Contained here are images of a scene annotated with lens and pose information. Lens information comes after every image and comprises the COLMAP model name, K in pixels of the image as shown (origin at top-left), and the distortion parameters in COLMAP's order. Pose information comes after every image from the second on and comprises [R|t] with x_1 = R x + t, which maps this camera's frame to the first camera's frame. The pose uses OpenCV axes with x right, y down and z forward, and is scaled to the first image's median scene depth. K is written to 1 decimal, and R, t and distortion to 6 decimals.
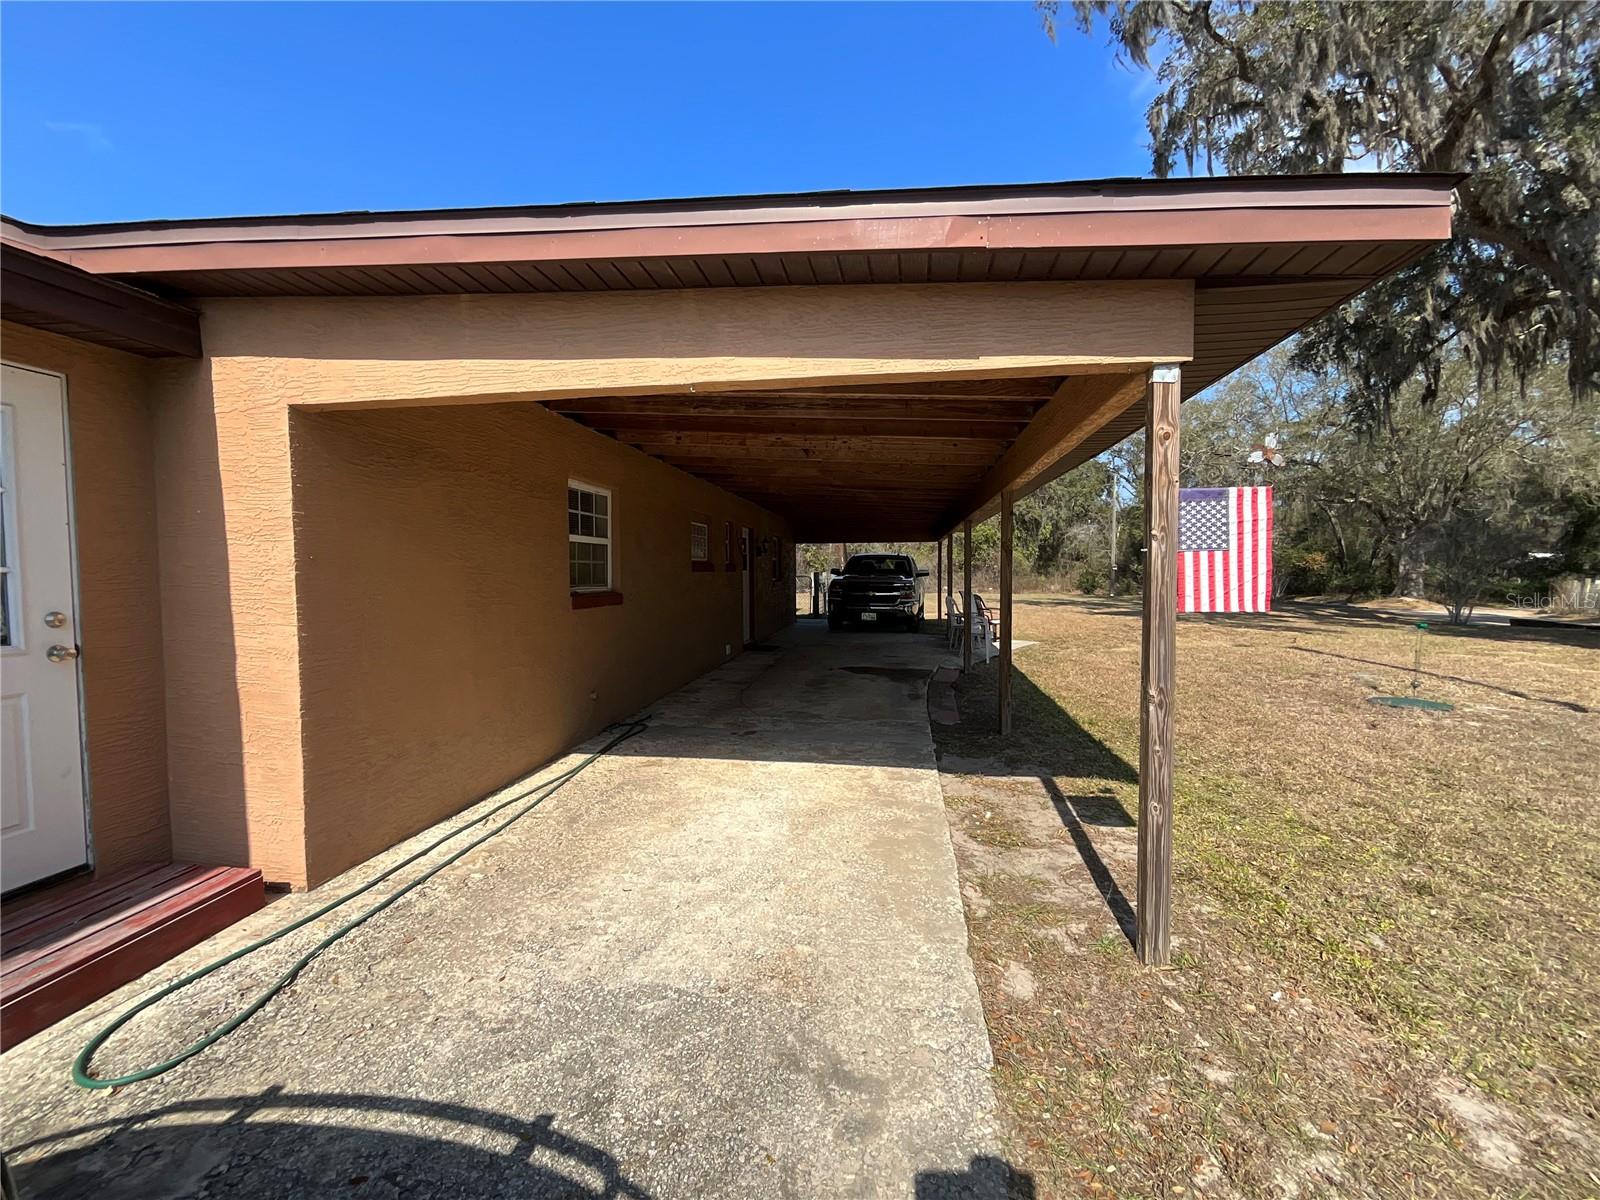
lens RADIAL K [[654.6, 0, 798.2], [0, 654.6, 596.4], [0, 0, 1]] dist [0.001514, -0.000209]
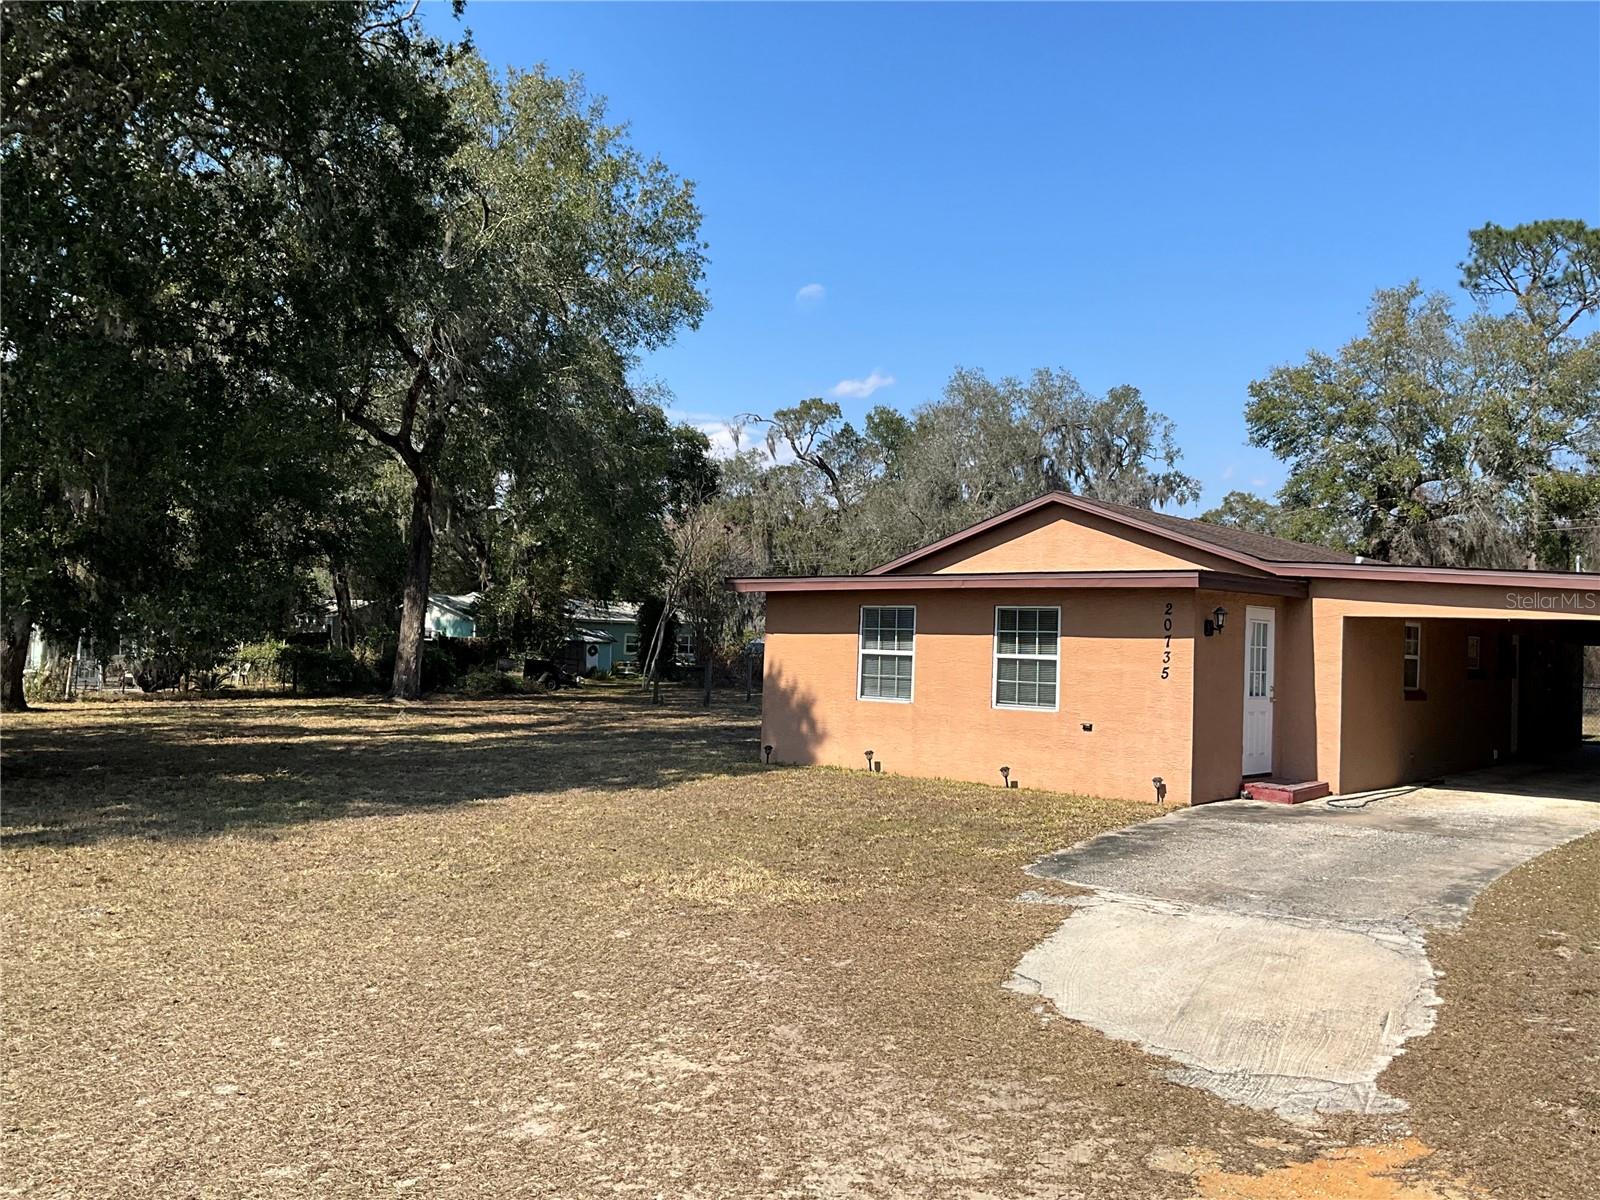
lens RADIAL K [[1382.5, 0, 801.8], [0, 1382.5, 596.2], [0, 0, 1]] dist [0.084289, -0.146743]
pose [[0.857799, 0.017021, -0.513703, 0.167372], [-0.059306, 0.996054, -0.066028, 0.085566], [0.510552, 0.087105, 0.855424, -2.941238]]
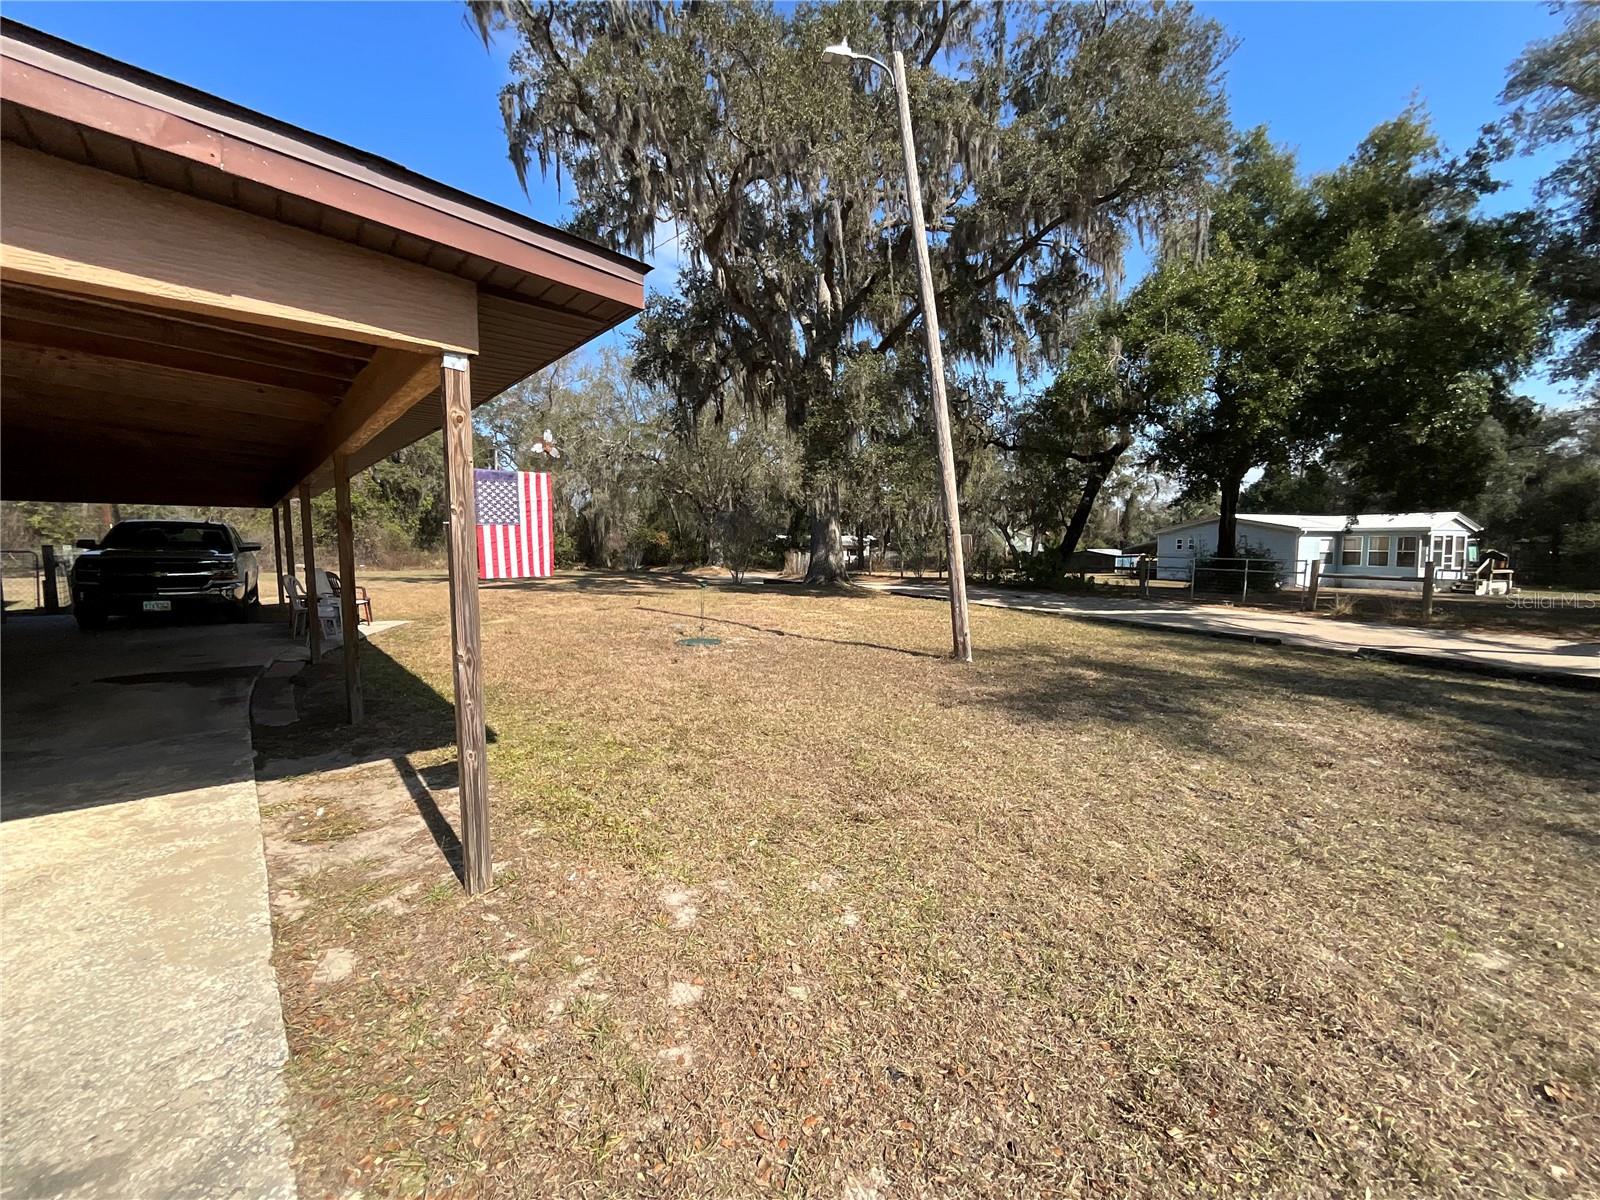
lens RADIAL K [[654.6, 0, 801.5], [0, 654.6, 596.6], [0, 0, 1]] dist [0.001514, -0.000209]
pose [[0.643427, -0.054562, 0.763561, 0.033857], [0.025387, 0.998429, 0.049952, 0.005801], [-0.765086, -0.012756, 0.643801, -0.071120]]
